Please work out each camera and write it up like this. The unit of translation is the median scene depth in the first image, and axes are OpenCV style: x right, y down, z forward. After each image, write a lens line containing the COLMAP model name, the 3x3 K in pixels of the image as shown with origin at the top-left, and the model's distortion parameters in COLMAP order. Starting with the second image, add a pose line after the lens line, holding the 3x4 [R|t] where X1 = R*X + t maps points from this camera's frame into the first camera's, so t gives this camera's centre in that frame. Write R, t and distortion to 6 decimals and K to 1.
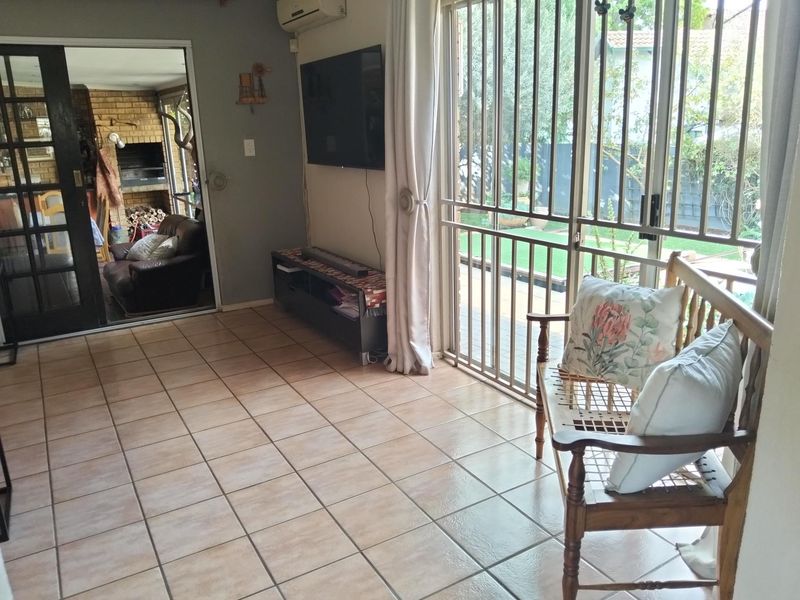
lens RADIAL K [[630.0, 0, 395.9], [0, 630.0, 303.4], [0, 0, 1]] dist [0.044044, -0.096686]
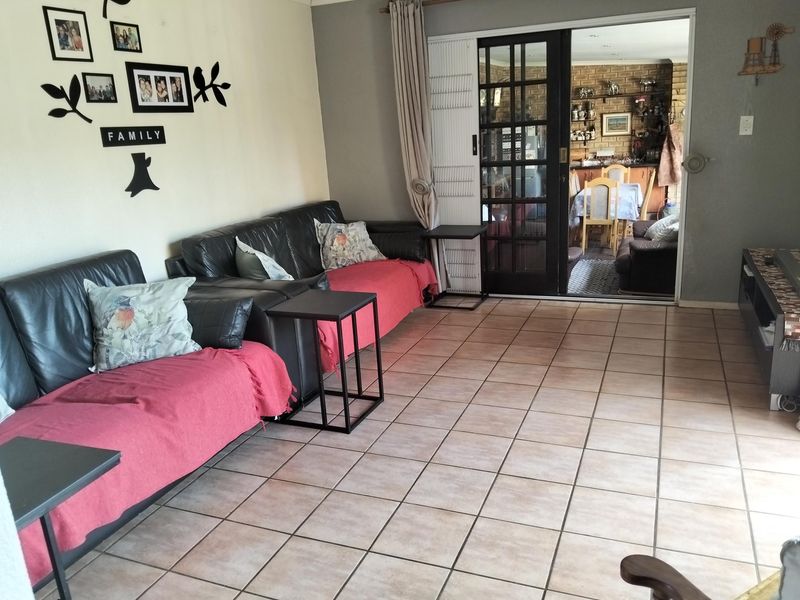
lens RADIAL K [[630.0, 0, 395.9], [0, 630.0, 303.4], [0, 0, 1]] dist [0.044044, -0.096686]
pose [[0.601103, 0.211173, -0.770766, 0.216337], [-0.179240, 0.975511, 0.127483, -0.040296], [0.778812, 0.061522, 0.624233, 0.130109]]
